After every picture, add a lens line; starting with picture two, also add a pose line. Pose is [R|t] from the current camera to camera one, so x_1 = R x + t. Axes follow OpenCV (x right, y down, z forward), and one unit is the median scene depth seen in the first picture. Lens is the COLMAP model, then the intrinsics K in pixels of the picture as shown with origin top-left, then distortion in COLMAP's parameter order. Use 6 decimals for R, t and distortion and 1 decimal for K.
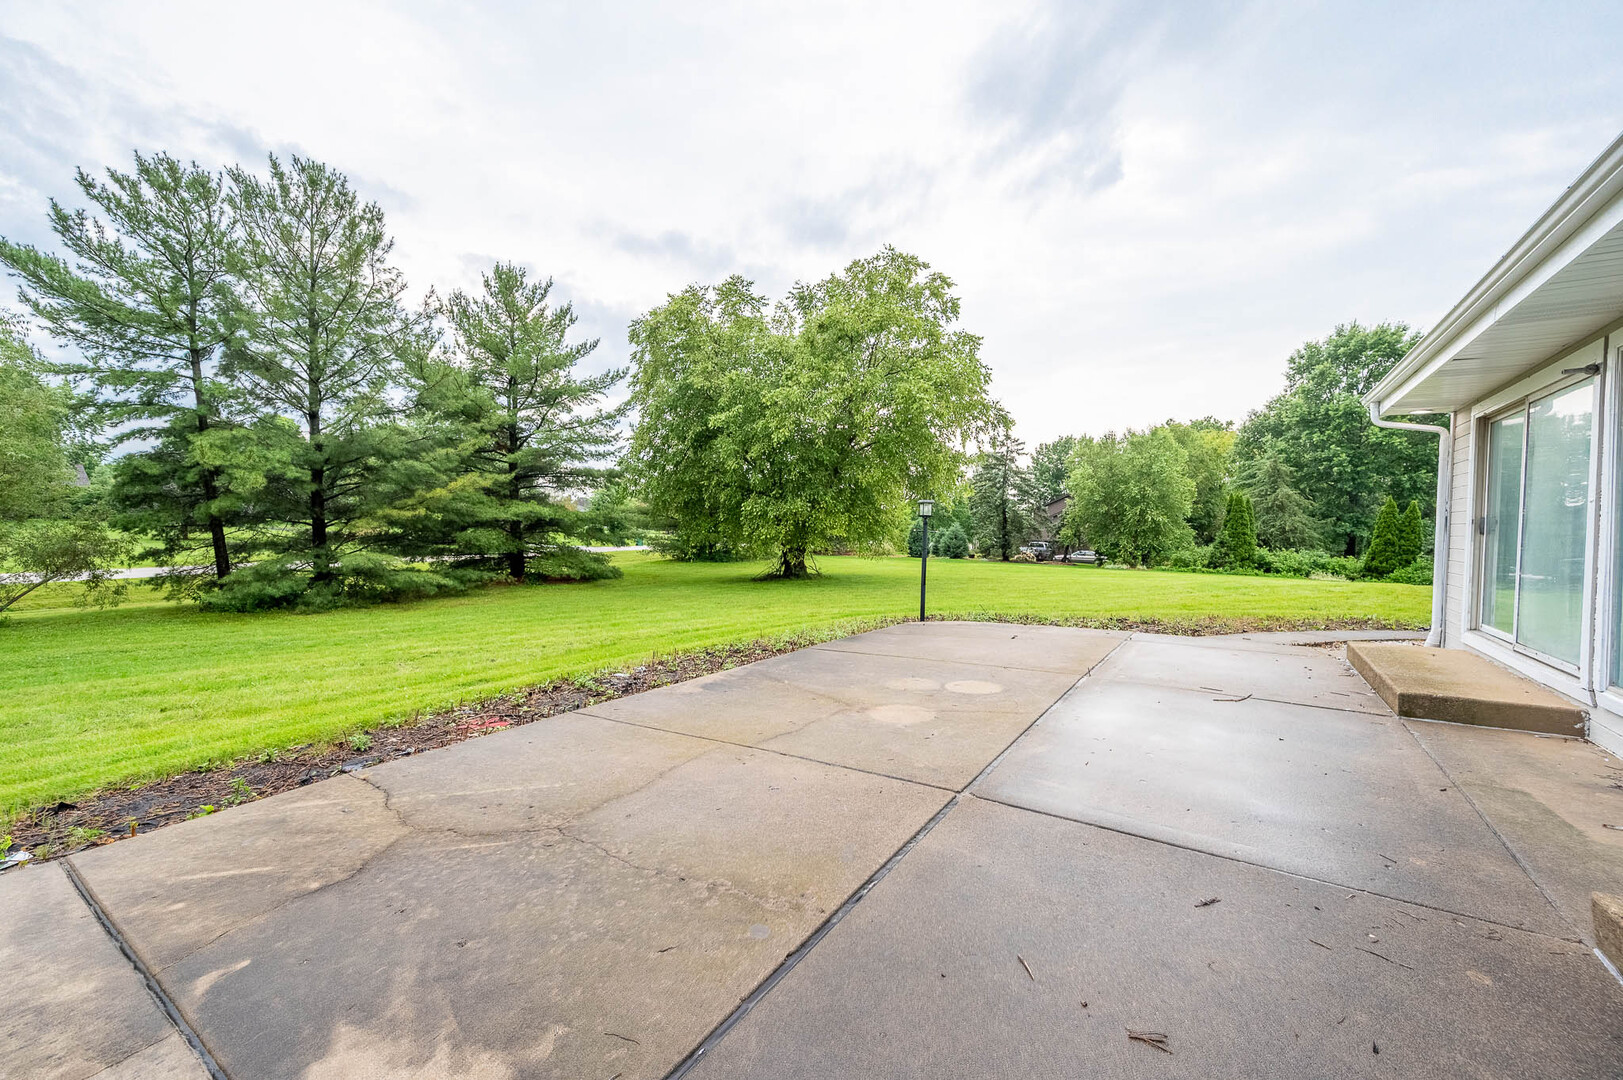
lens RADIAL K [[647.1, 0, 811.4], [0, 647.1, 544.9], [0, 0, 1]] dist [0.001703, 0.000167]
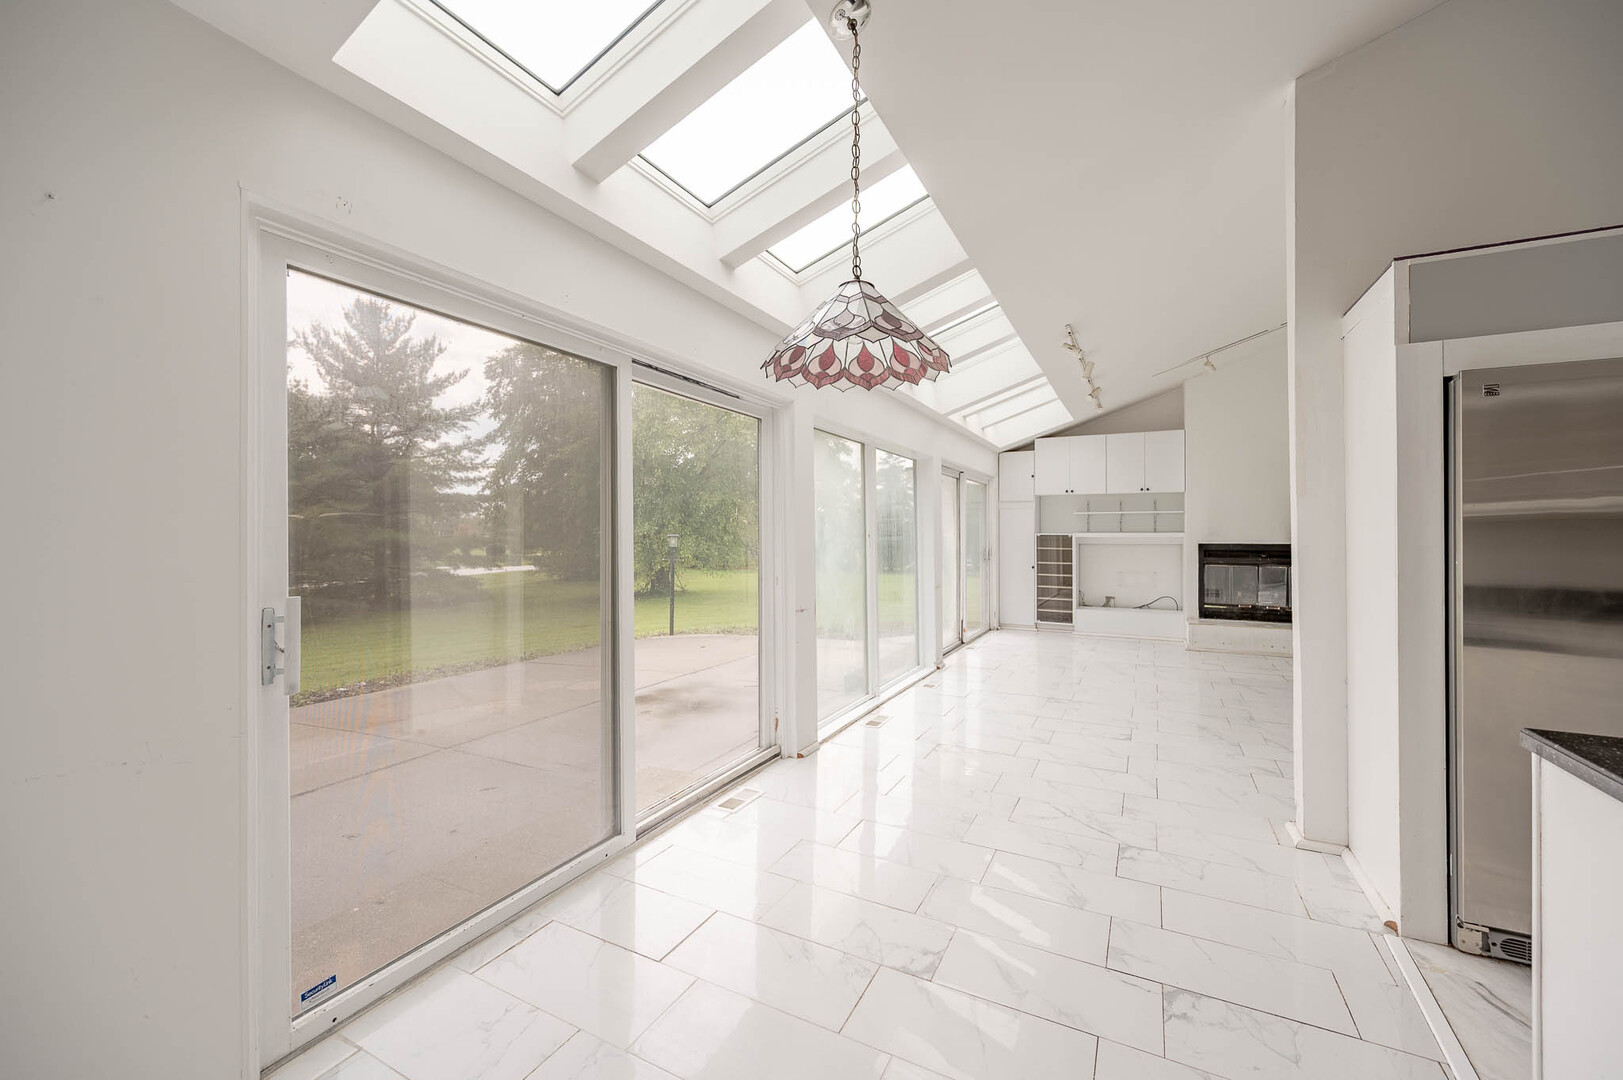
lens RADIAL K [[647.1, 0, 806.6], [0, 647.1, 541.0], [0, 0, 1]] dist [0.001703, 0.000167]
pose [[0.994435, -0.020393, 0.103361, 0.101452], [0.022626, 0.999534, -0.020482, -0.010272], [-0.102895, 0.022707, 0.994433, -0.079526]]
